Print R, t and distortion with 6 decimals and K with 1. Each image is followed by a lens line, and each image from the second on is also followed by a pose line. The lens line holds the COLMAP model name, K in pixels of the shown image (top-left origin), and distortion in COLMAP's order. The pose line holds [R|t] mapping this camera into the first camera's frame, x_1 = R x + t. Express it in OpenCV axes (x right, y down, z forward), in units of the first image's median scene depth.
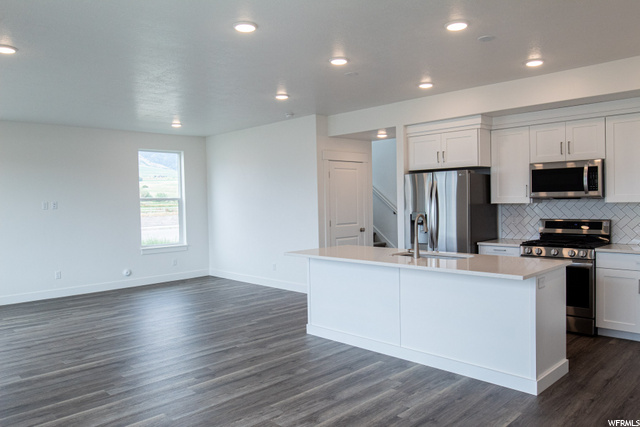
lens RADIAL K [[472.6, 0, 320.0], [0, 472.6, 213.5], [0, 0, 1]] dist [-0.015722, -0.006349]
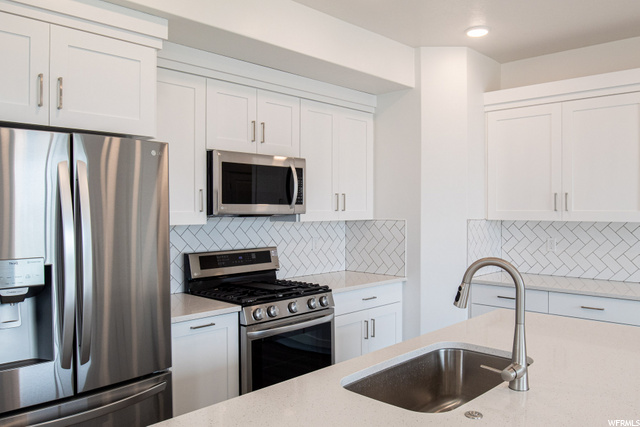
lens RADIAL K [[507.1, 0, 321.9], [0, 507.1, 214.6], [0, 0, 1]] dist [-0.015774, -0.005009]
pose [[-0.039093, 0.007802, 0.999205, -0.144547], [0.029864, 0.999532, -0.006636, -0.028145], [-0.998789, 0.029581, -0.039307, 1.025876]]
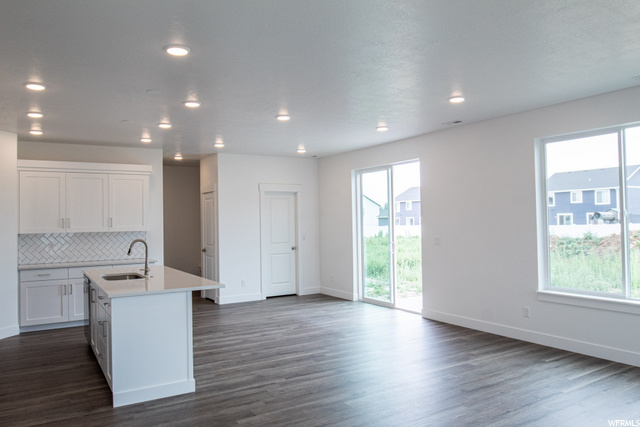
lens RADIAL K [[472.6, 0, 320.0], [0, 472.6, 213.5], [0, 0, 1]] dist [-0.015722, -0.006349]
pose [[-0.974053, 0.040133, 0.222735, -0.458549], [0.042218, 0.999098, 0.004606, -0.045632], [-0.222349, 0.013890, -0.974868, 1.866736]]
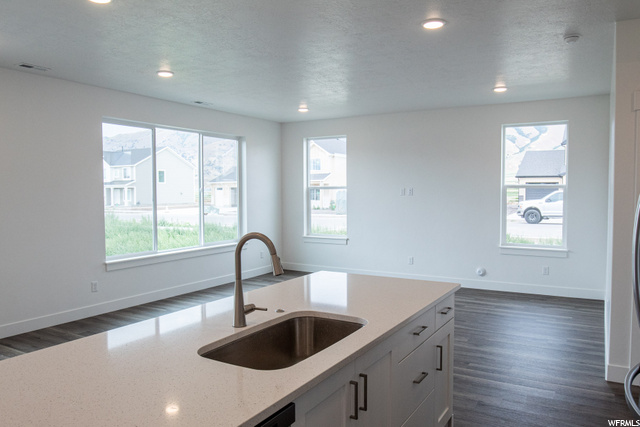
lens RADIAL K [[472.6, 0, 320.0], [0, 472.6, 213.5], [0, 0, 1]] dist [-0.015722, -0.006349]
pose [[0.220688, 0.064912, -0.973182, 0.583940], [-0.024524, 0.997837, 0.060995, -0.040956], [0.975036, 0.010405, 0.221803, 0.882486]]
